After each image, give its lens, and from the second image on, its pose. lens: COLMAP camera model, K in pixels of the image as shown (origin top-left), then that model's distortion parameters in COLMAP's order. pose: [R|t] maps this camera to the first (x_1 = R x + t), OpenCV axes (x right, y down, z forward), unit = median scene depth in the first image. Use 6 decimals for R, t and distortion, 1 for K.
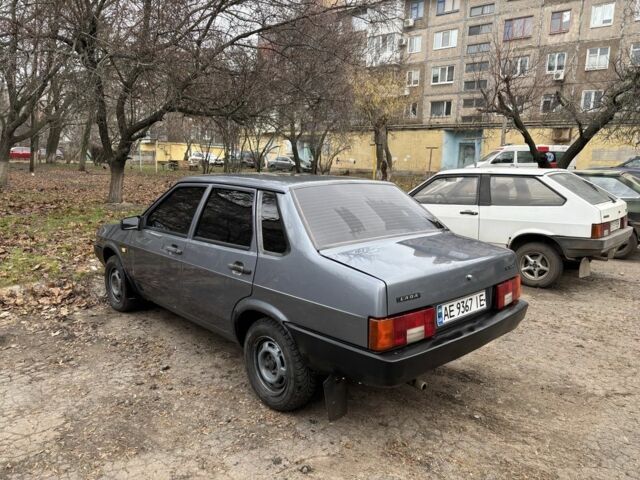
lens RADIAL K [[487.4, 0, 320.0], [0, 487.4, 240.0], [0, 0, 1]] dist [0.051638, -0.053879]
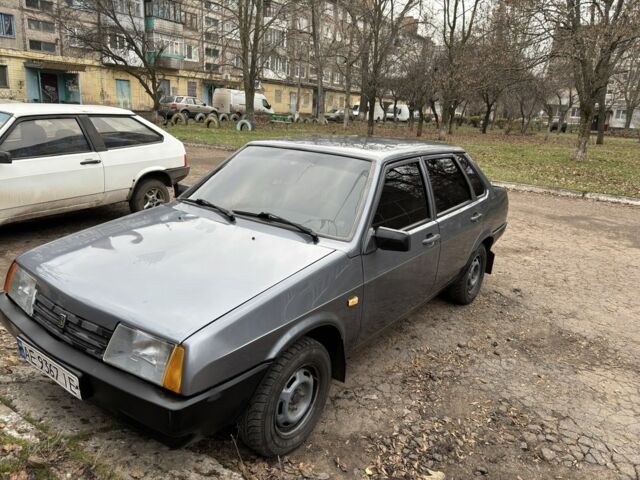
lens RADIAL K [[484.7, 0, 322.7], [0, 484.7, 230.3], [0, 0, 1]] dist [0.049150, -0.053436]
pose [[-0.196869, -0.275432, 0.940946, -0.620517], [0.102080, 0.948754, 0.299076, -0.158154], [-0.975101, 0.154930, -0.158664, 0.768160]]
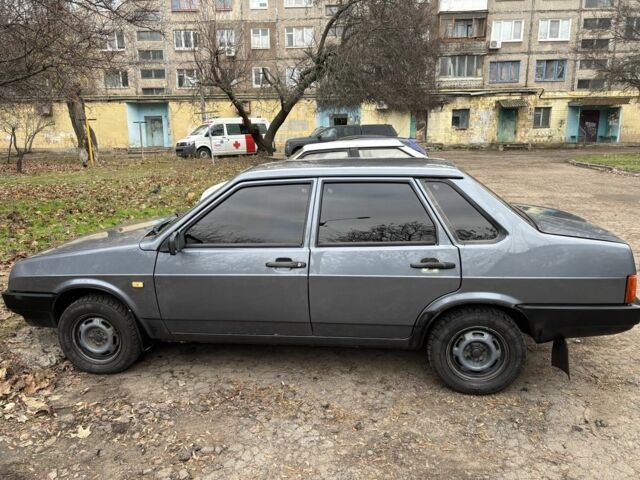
lens RADIAL K [[487.4, 0, 320.0], [0, 487.4, 240.0], [0, 0, 1]] dist [0.051638, -0.053879]
pose [[0.772292, -0.173077, 0.611236, -0.427345], [0.139920, 0.984886, 0.102092, -0.054121], [-0.619668, 0.006679, 0.784836, 0.196008]]
